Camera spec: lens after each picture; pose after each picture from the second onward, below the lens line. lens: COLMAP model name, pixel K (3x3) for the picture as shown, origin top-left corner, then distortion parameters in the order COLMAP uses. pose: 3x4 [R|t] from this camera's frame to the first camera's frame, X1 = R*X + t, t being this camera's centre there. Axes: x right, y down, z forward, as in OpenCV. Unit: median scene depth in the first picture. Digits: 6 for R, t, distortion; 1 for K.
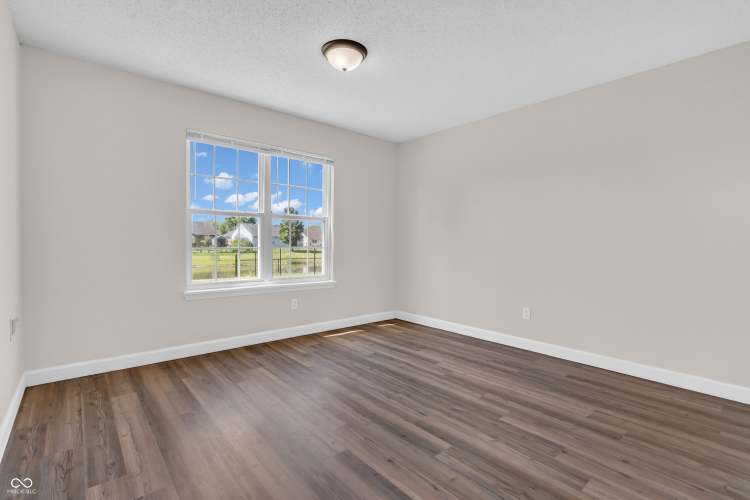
lens RADIAL K [[338.1, 0, 376.9], [0, 338.1, 247.9], [0, 0, 1]] dist [-0.000793, 0.000255]
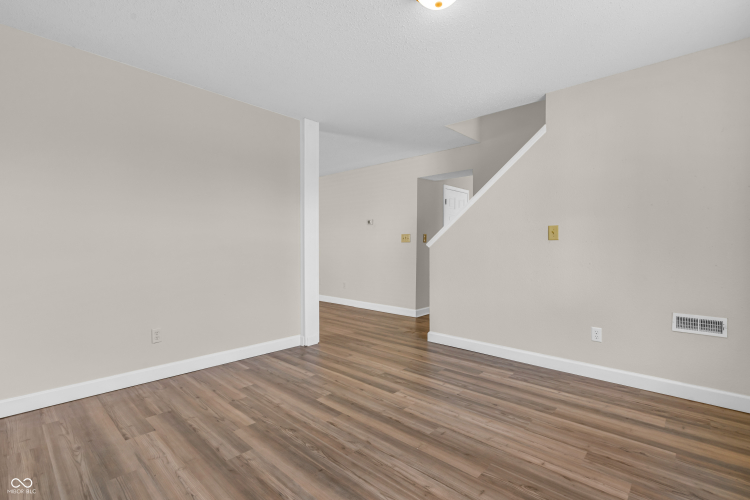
lens RADIAL K [[338.1, 0, 376.9], [0, 338.1, 247.9], [0, 0, 1]] dist [-0.000793, 0.000255]
pose [[-0.992932, -0.013005, -0.117972, 0.123832], [-0.016053, 0.999560, 0.024924, -0.036575], [0.117596, 0.026642, -0.992704, 1.919186]]
